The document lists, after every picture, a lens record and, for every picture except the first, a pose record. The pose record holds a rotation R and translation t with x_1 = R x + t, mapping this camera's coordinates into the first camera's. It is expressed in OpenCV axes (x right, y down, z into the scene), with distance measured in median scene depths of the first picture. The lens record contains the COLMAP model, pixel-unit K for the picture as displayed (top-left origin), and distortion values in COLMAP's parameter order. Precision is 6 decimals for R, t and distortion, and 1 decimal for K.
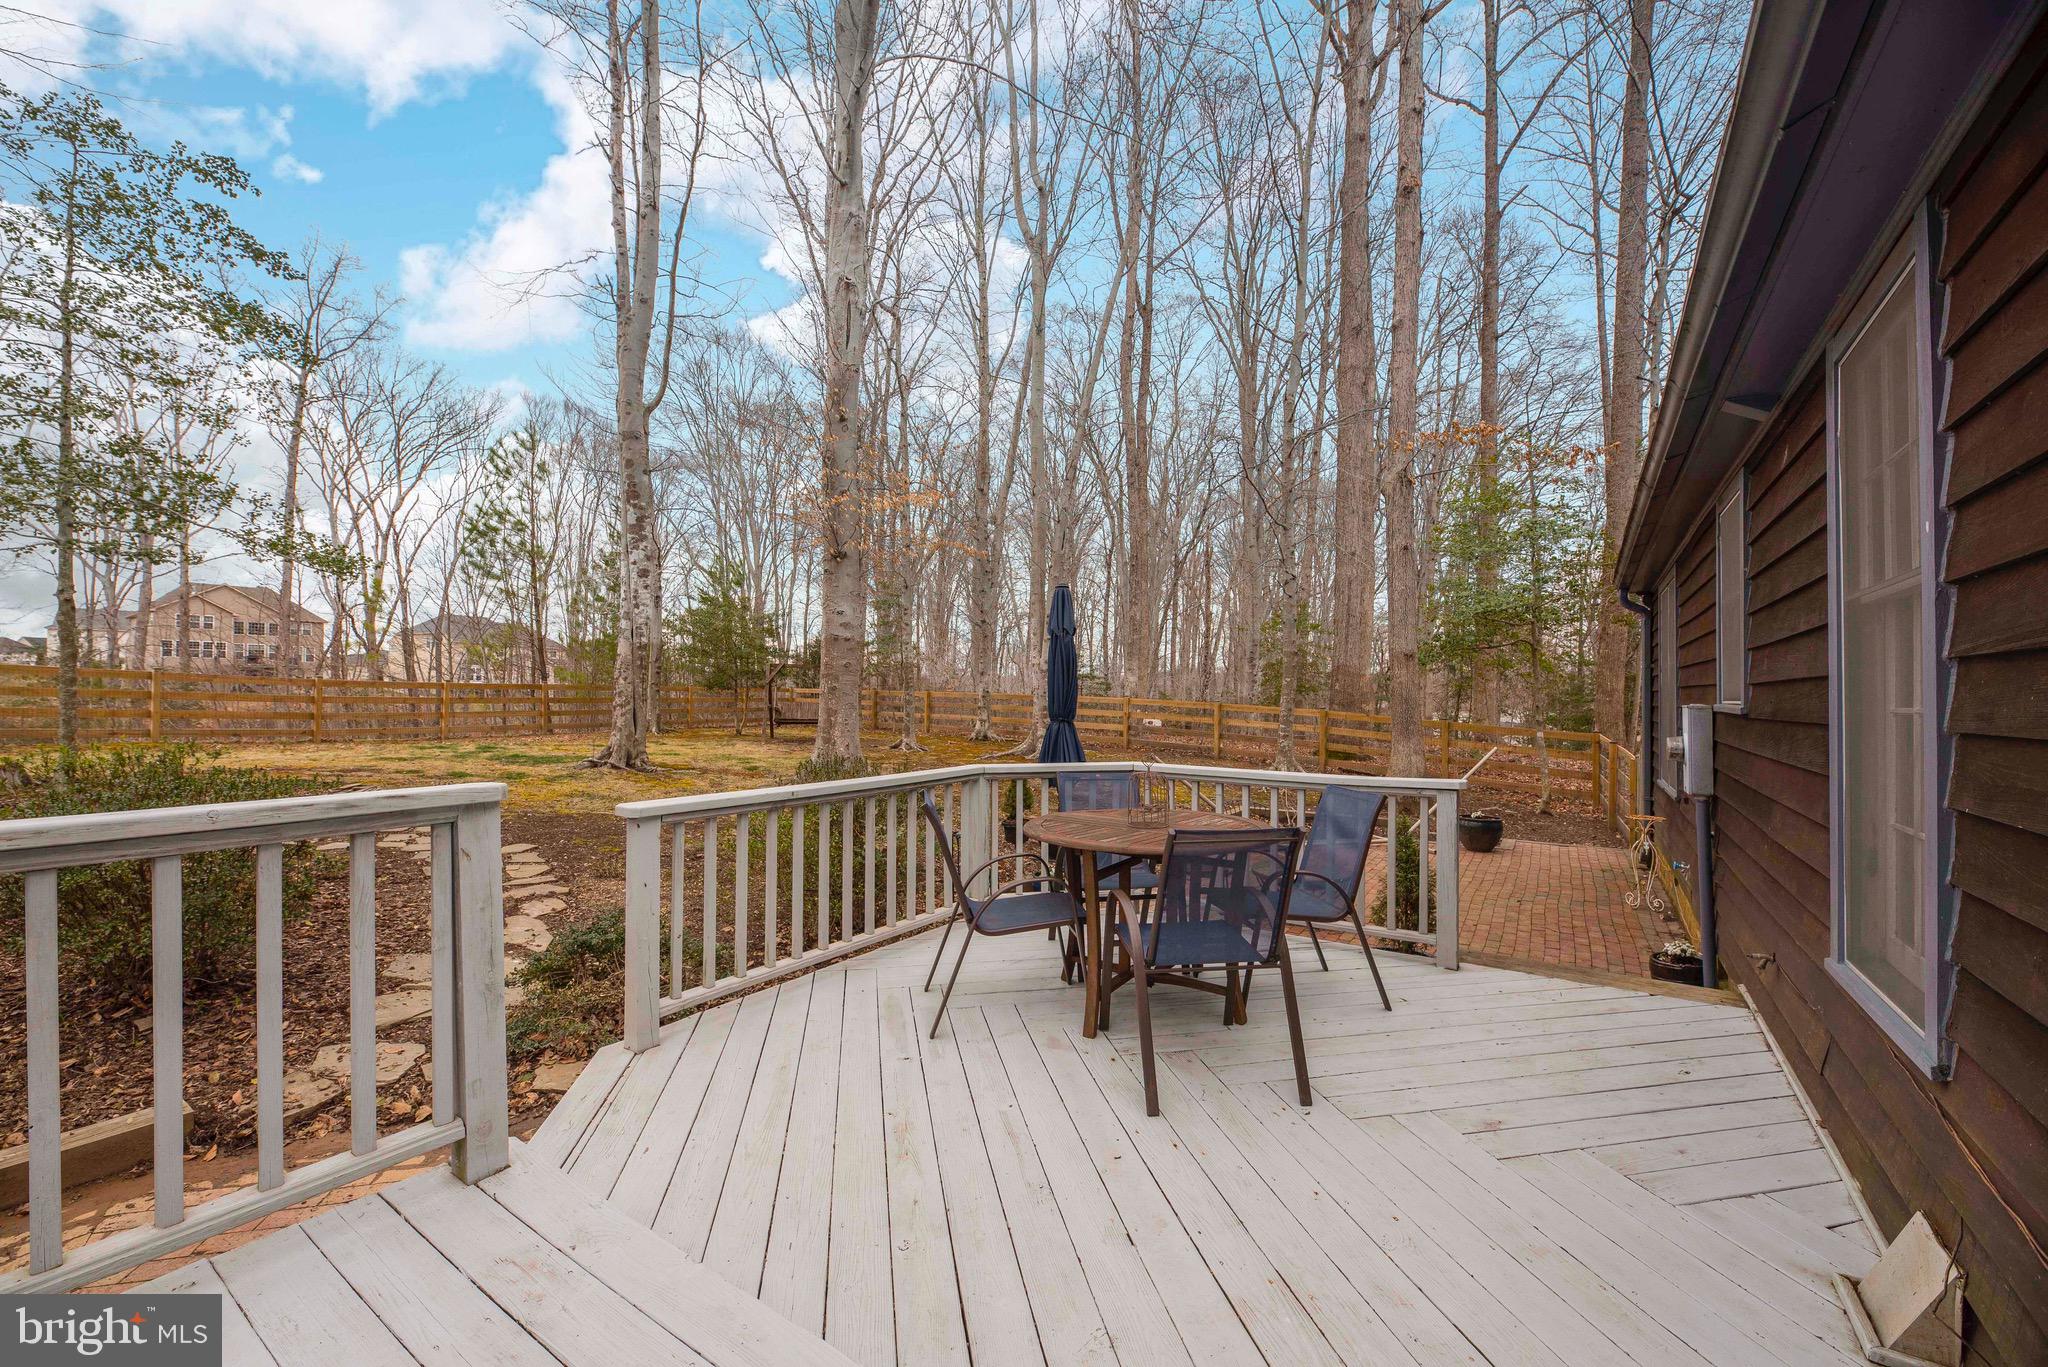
lens RADIAL K [[831.7, 0, 1020.5], [0, 831.7, 692.1], [0, 0, 1]] dist [-0.000146, -0.000263]
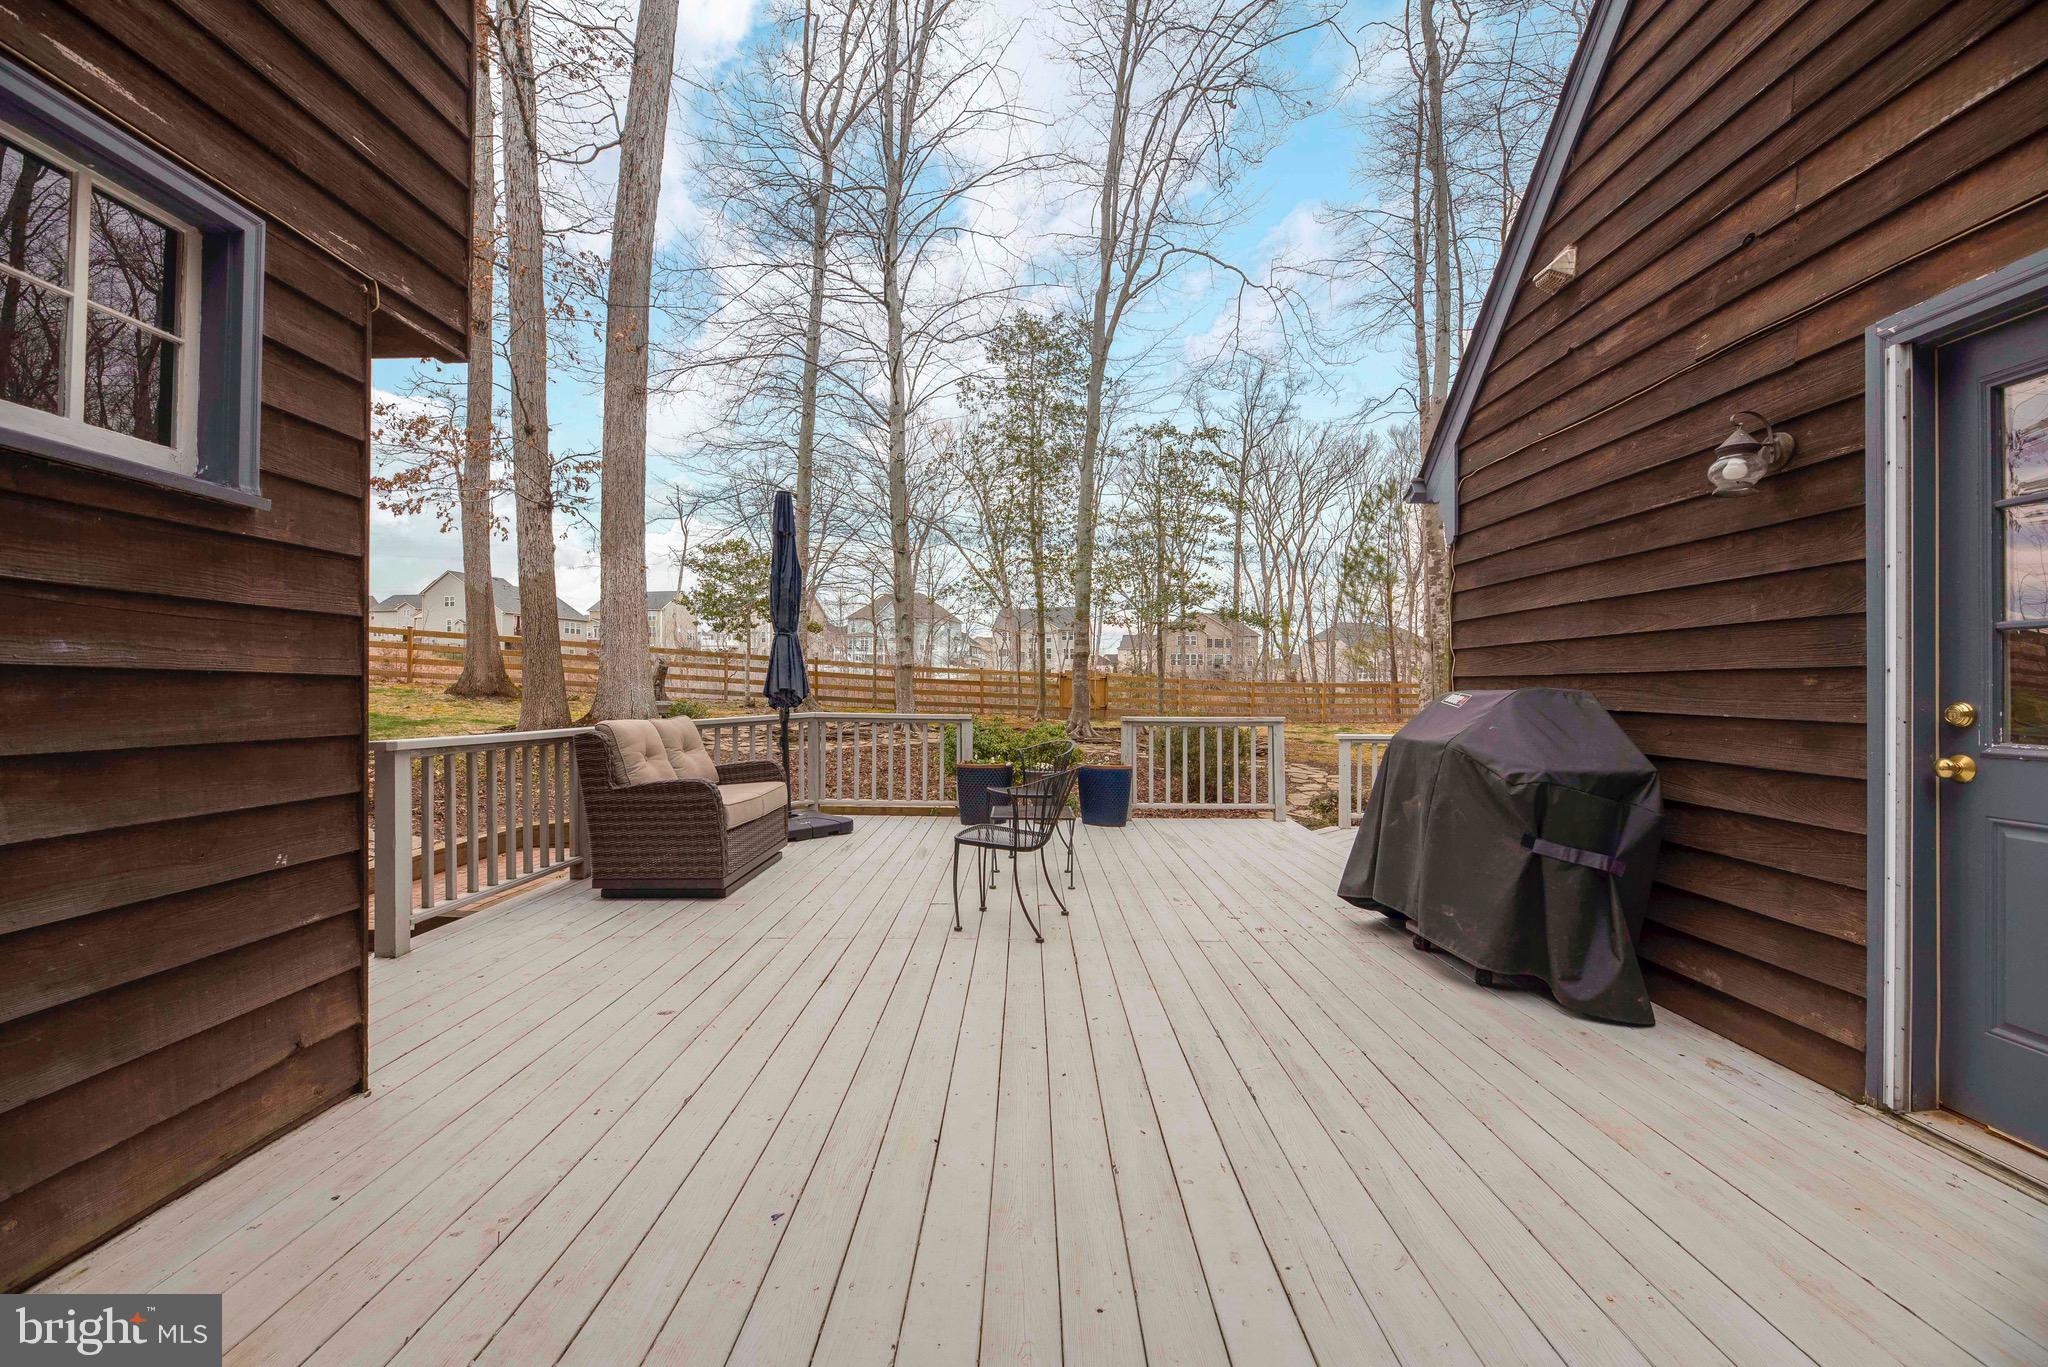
lens RADIAL K [[831.7, 0, 1020.5], [0, 831.7, 692.1], [0, 0, 1]] dist [-0.000146, -0.000263]
pose [[0.559709, -0.002629, -0.828685, 0.071576], [0.008876, 0.999957, 0.002823, -0.001497], [0.828642, -0.008935, 0.559708, -0.081694]]
